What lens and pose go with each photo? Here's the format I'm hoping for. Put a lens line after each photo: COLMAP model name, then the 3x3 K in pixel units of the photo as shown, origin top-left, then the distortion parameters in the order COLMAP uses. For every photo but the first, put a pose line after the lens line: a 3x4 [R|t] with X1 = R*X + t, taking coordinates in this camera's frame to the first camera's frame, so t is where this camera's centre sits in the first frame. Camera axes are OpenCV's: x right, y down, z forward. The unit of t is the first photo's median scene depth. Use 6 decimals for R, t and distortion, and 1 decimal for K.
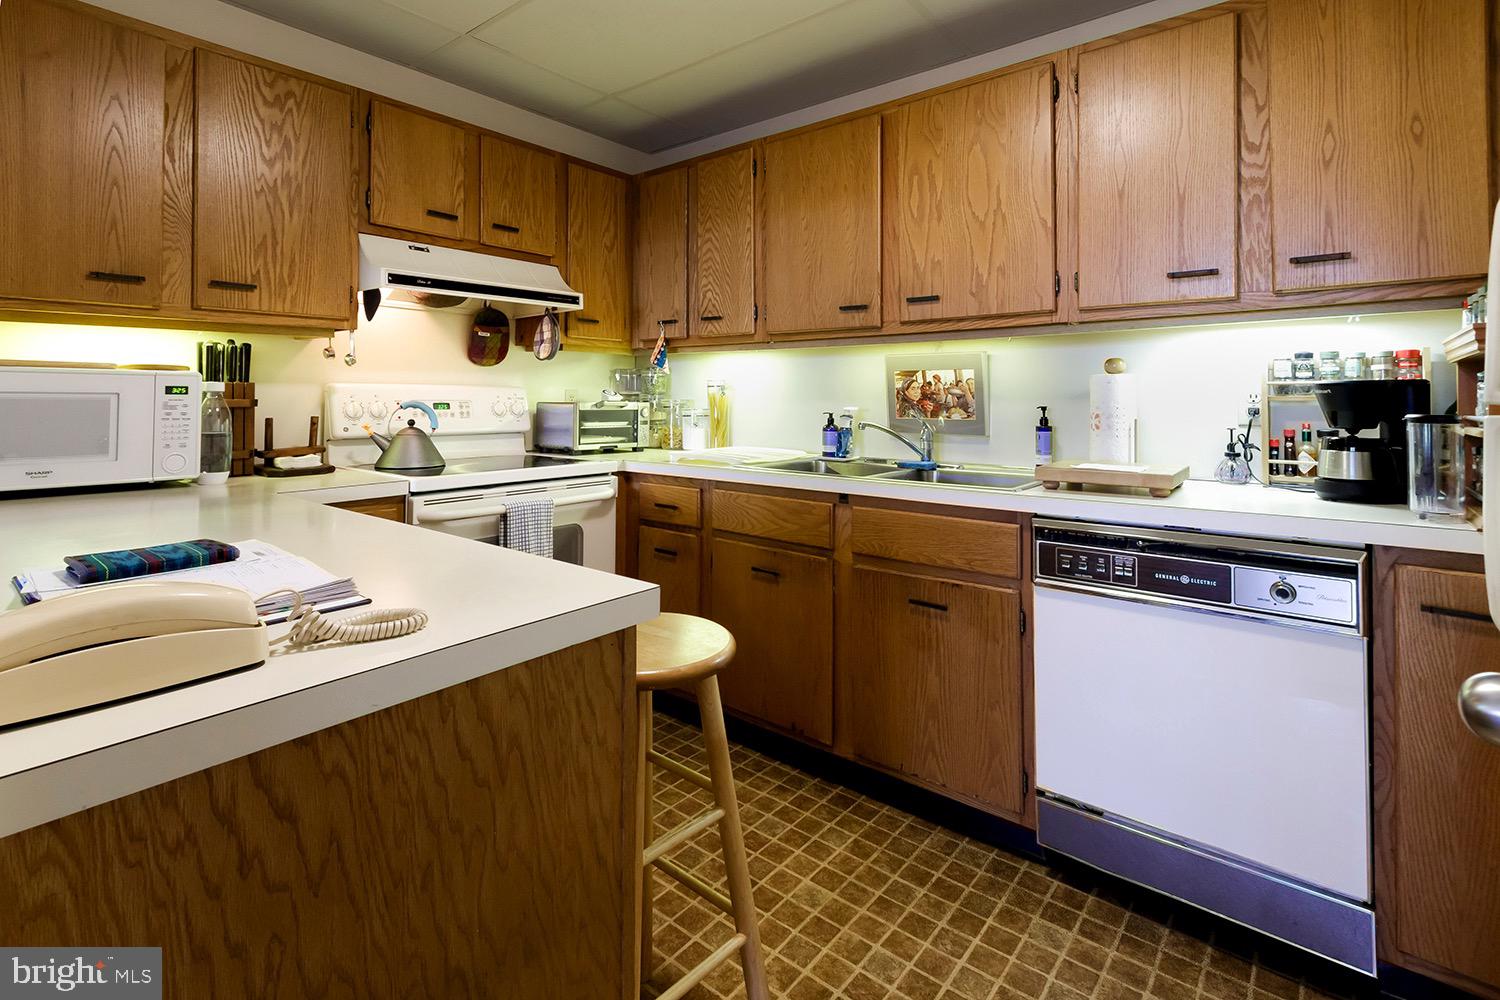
lens RADIAL K [[697.3, 0, 750.0], [0, 697.3, 500.0], [0, 0, 1]] dist [0.001914, -0.000936]
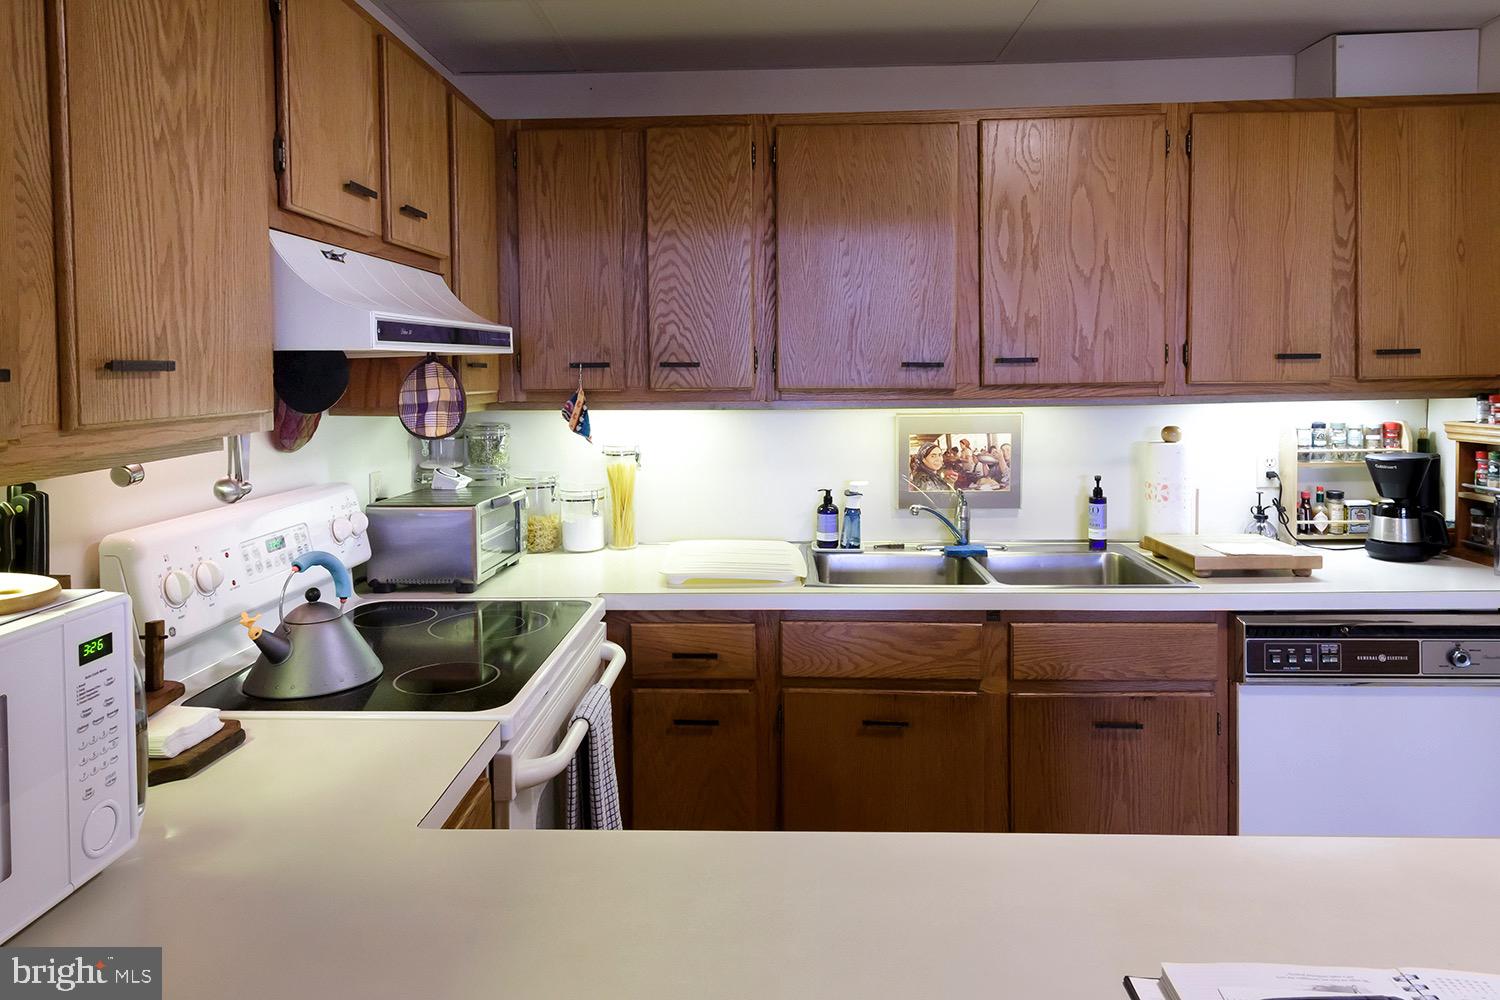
lens RADIAL K [[916.2, 0, 751.6], [0, 916.2, 548.2], [0, 0, 1]] dist [-0.005119, 0.003544]
pose [[0.806328, -0.121782, 0.578795, -0.669564], [0.098703, 0.992557, 0.071335, -0.175854], [-0.583174, -0.000390, 0.812347, 0.298826]]
